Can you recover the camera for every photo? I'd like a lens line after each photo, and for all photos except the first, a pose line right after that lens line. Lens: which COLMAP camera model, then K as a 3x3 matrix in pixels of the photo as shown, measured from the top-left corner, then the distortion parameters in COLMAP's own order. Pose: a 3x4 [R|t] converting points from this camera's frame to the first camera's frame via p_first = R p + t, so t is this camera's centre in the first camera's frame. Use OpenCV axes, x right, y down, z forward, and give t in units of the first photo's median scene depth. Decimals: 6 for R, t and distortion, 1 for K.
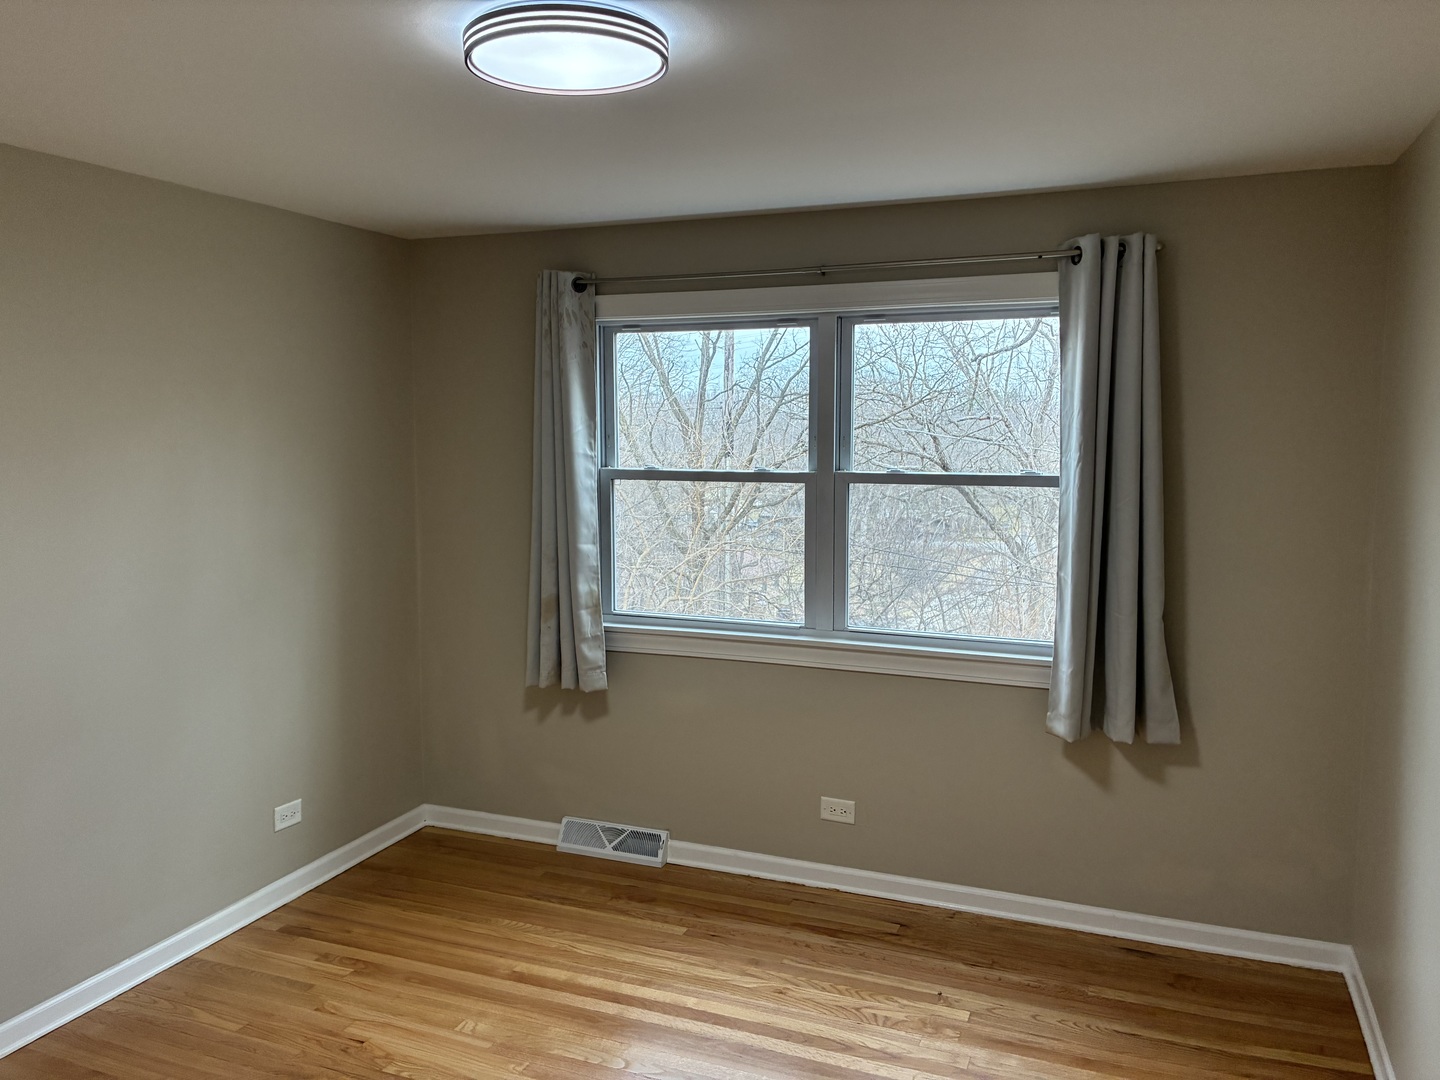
lens RADIAL K [[1168.6, 0, 716.0], [0, 1168.6, 542.4], [0, 0, 1]] dist [0.015922, -0.005629]
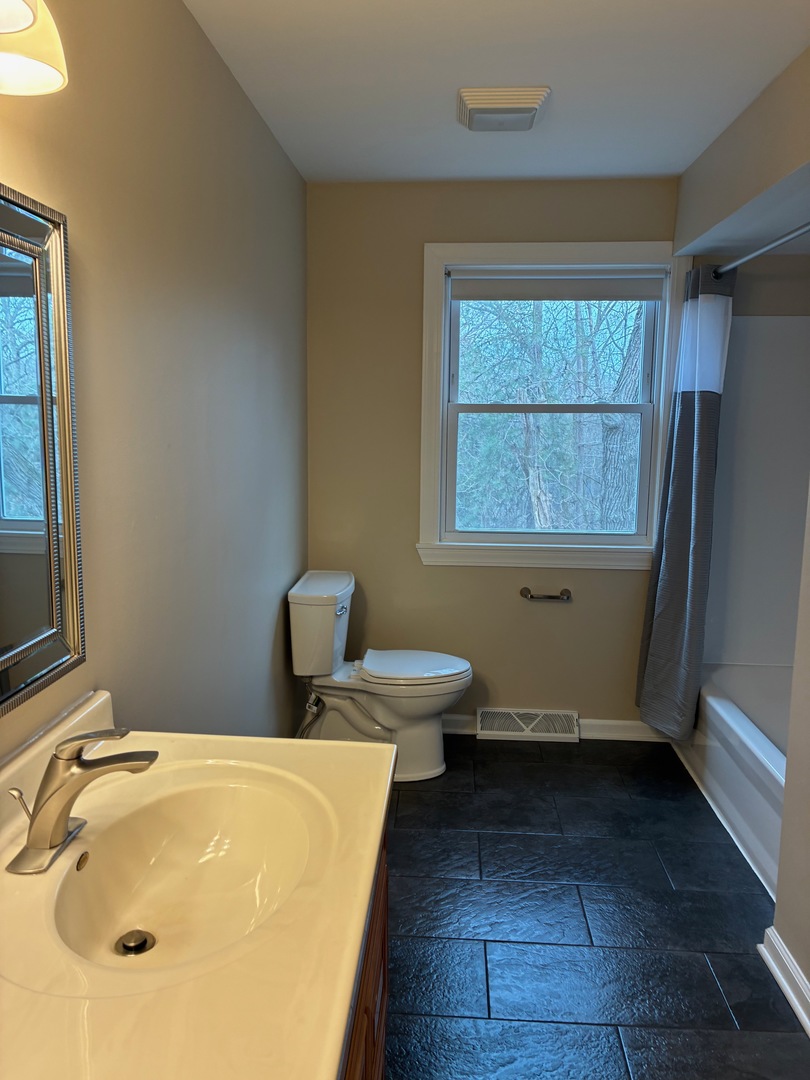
lens RADIAL K [[899.7, 0, 405.4], [0, 899.7, 546.4], [0, 0, 1]] dist [0.093404, 0.005340]
pose [[0.941364, -0.058214, 0.332332, -0.447742], [0.024645, 0.994235, 0.104349, -0.017768], [-0.336491, -0.090040, 0.937372, 0.189293]]
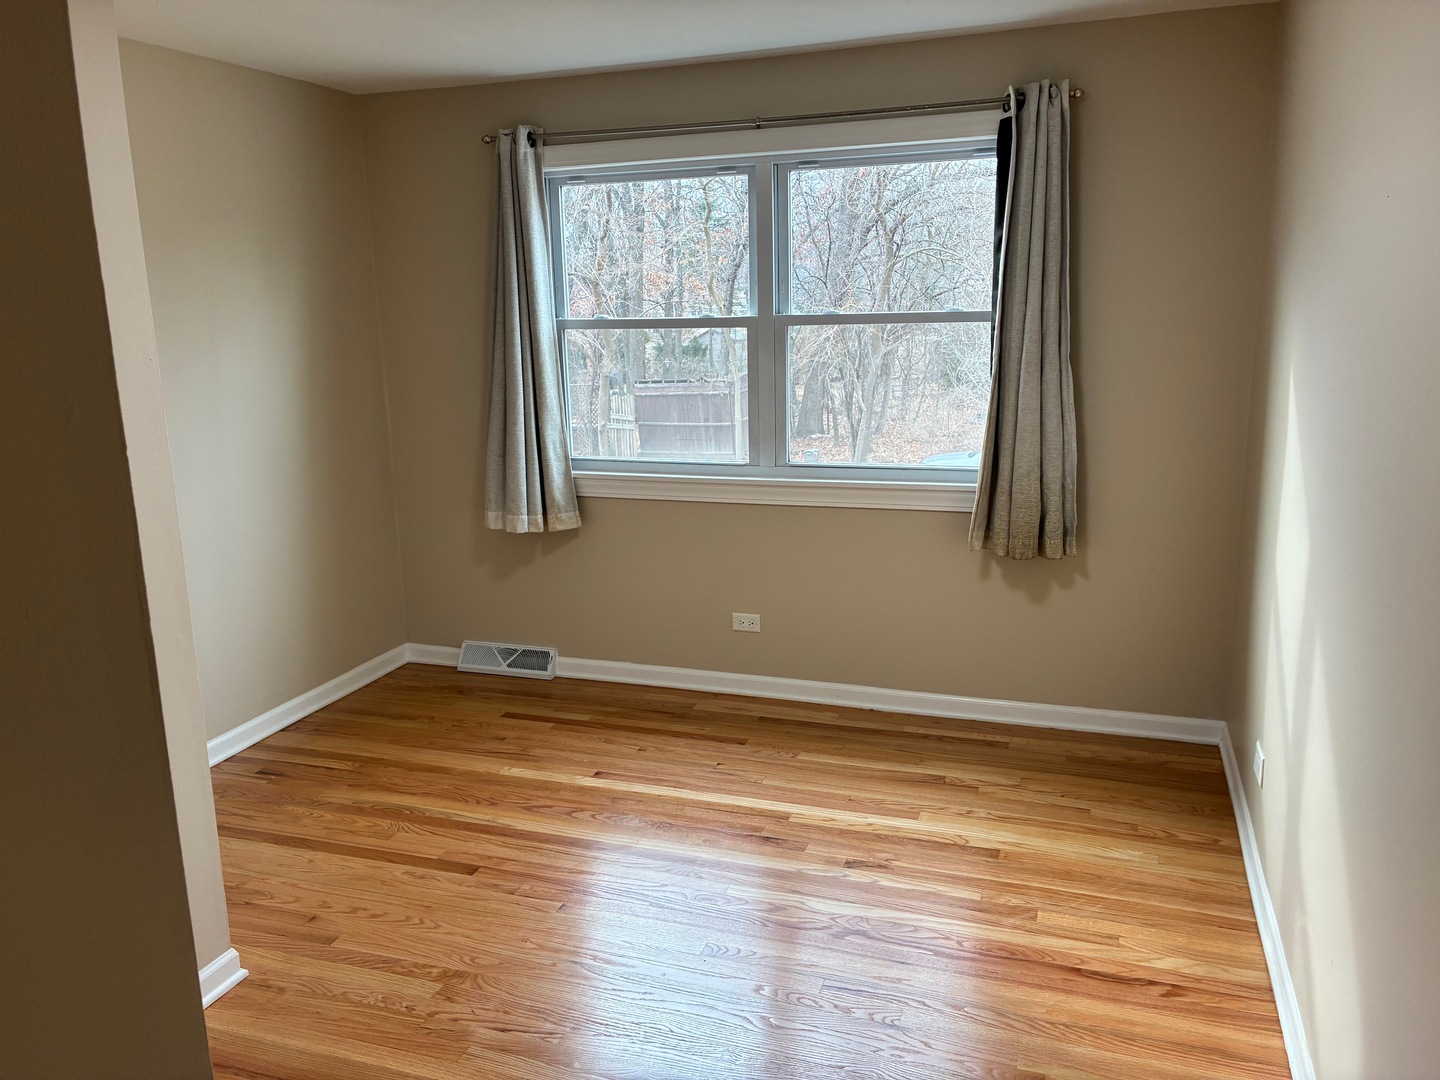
lens RADIAL K [[1099.0, 0, 738.2], [0, 1099.0, 509.4], [0, 0, 1]] dist [0.026023, -0.014256]
pose [[0.997924, -0.045575, 0.045506, 0.017042], [0.040213, 0.992839, 0.112489, 0.000836], [-0.050307, -0.110426, 0.992610, -0.006566]]
